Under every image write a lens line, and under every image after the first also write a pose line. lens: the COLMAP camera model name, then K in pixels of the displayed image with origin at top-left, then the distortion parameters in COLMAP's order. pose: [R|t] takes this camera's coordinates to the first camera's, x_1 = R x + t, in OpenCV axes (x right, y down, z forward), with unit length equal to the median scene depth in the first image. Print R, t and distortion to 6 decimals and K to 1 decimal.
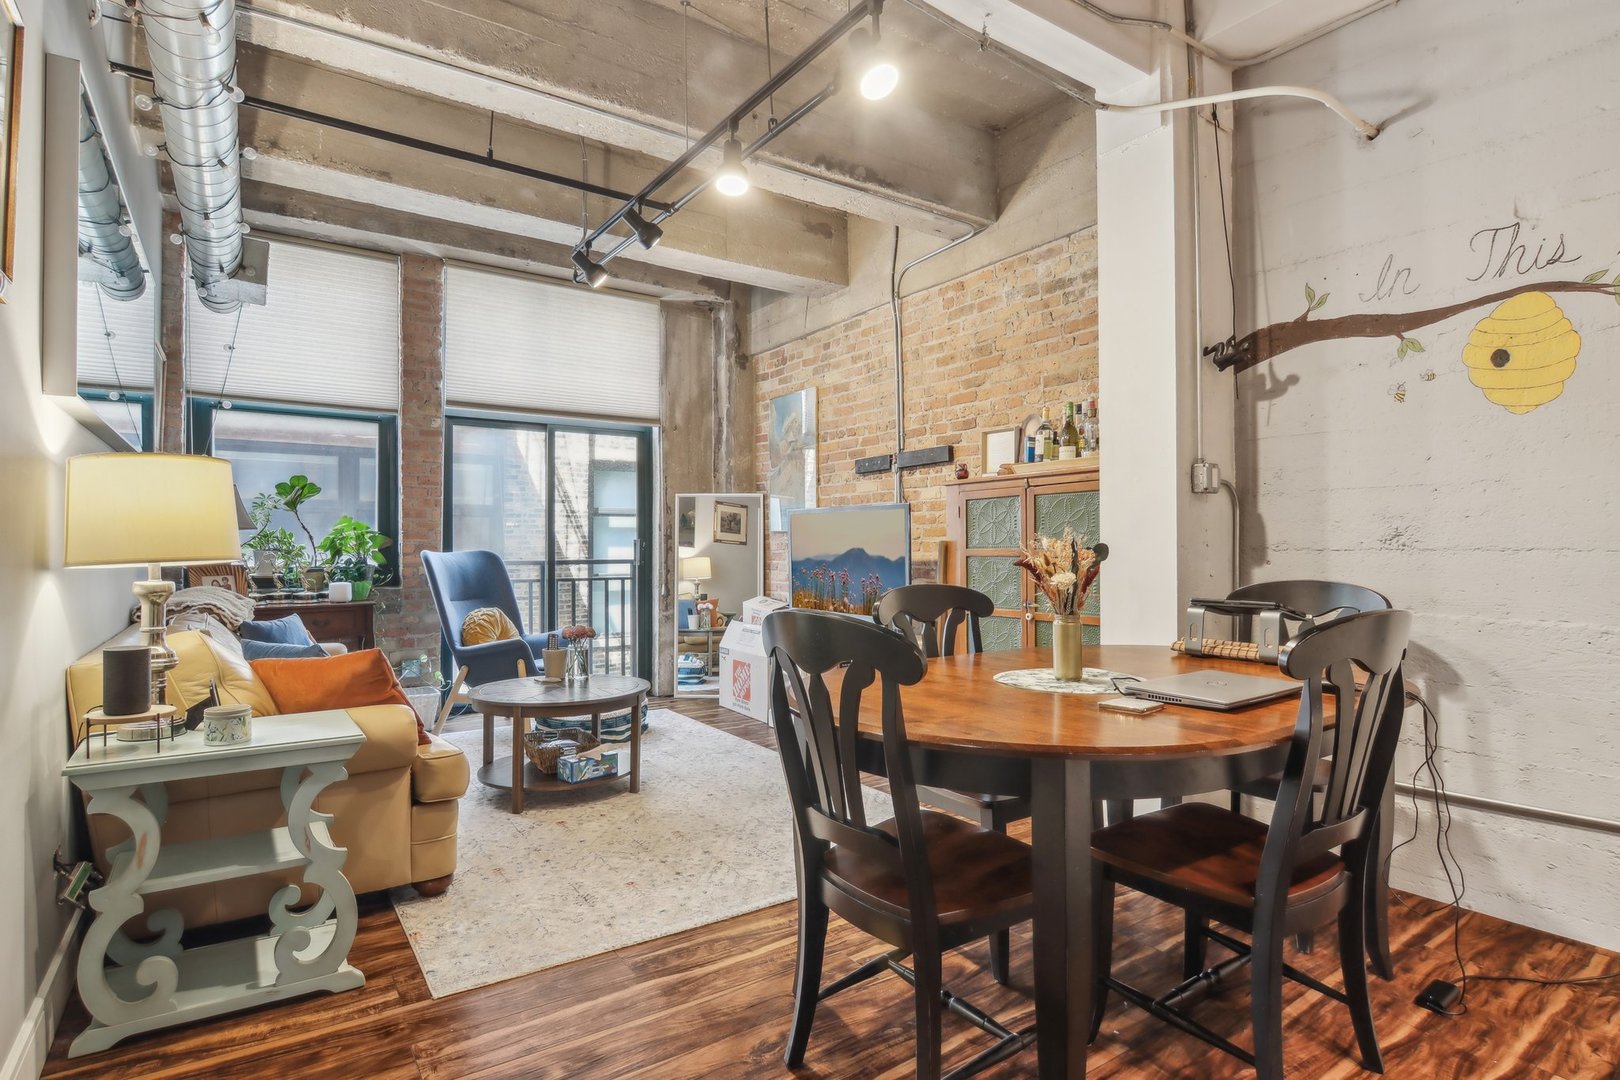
lens RADIAL K [[836.9, 0, 806.6], [0, 836.9, 531.2], [0, 0, 1]] dist [0.007059, -0.017893]
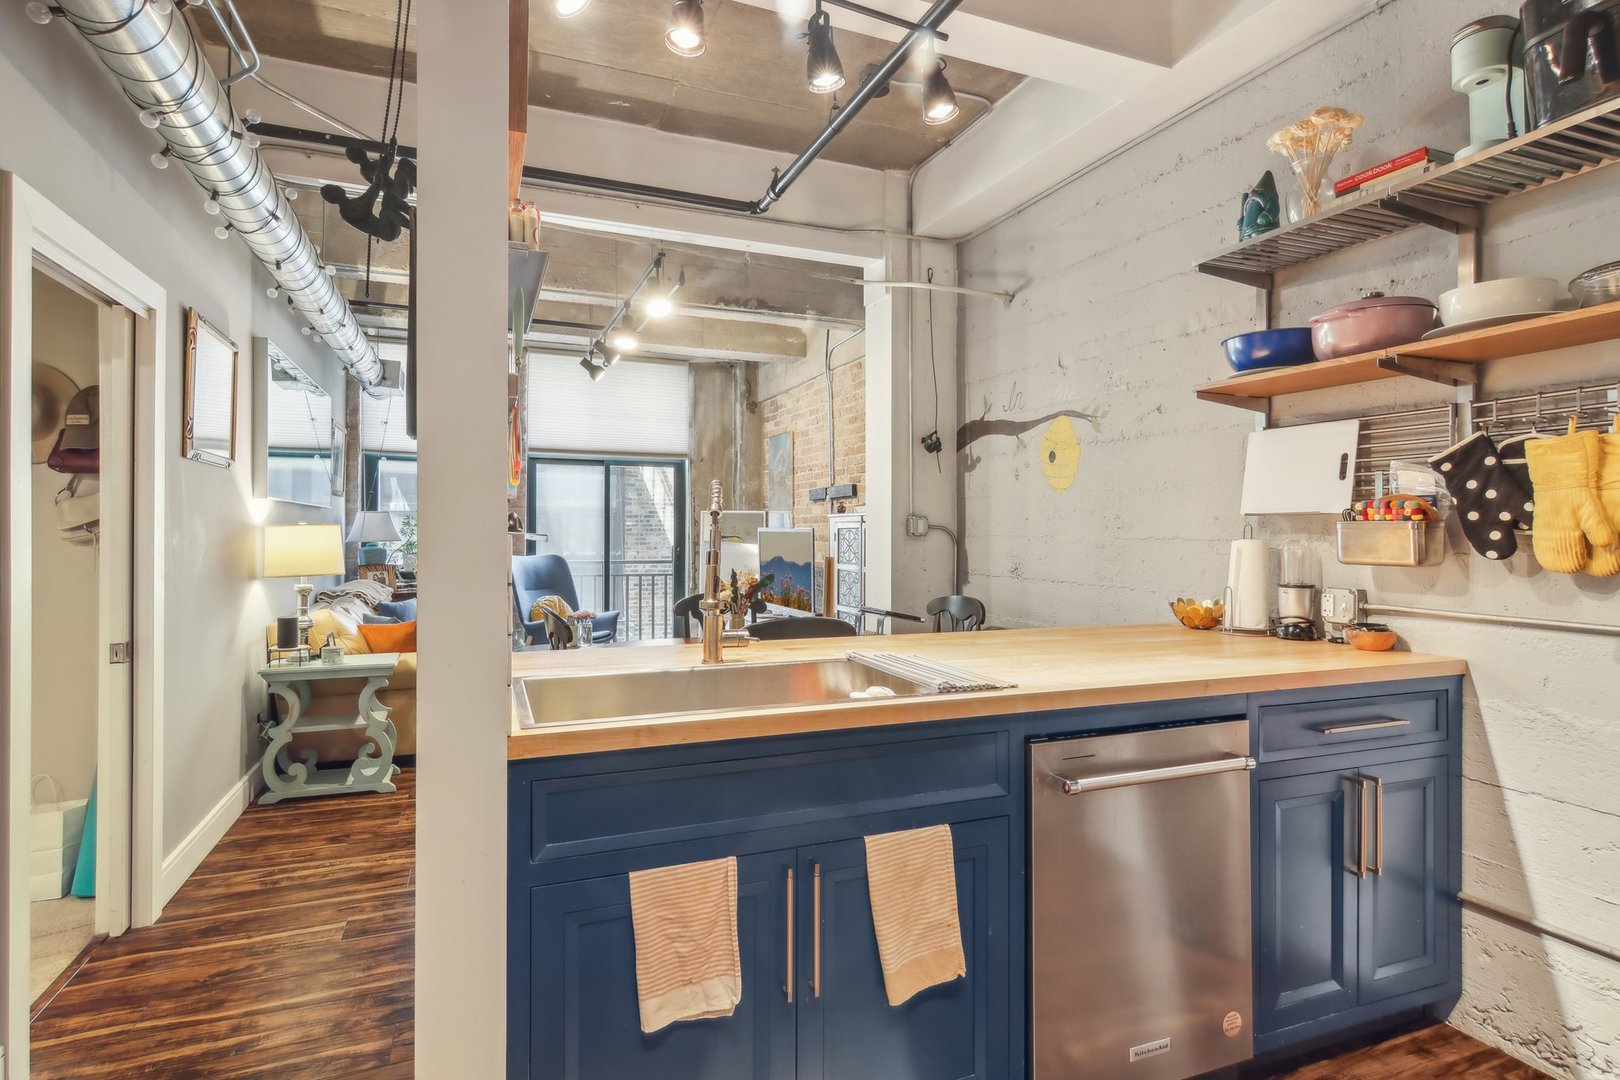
lens RADIAL K [[839.9, 0, 800.0], [0, 839.9, 525.5], [0, 0, 1]] dist [0.005428, 0.000970]
pose [[0.975493, 0.007359, -0.219906, 0.508593], [-0.004887, 0.999919, 0.011782, -0.068123], [0.219975, -0.010419, 0.975450, -0.438598]]
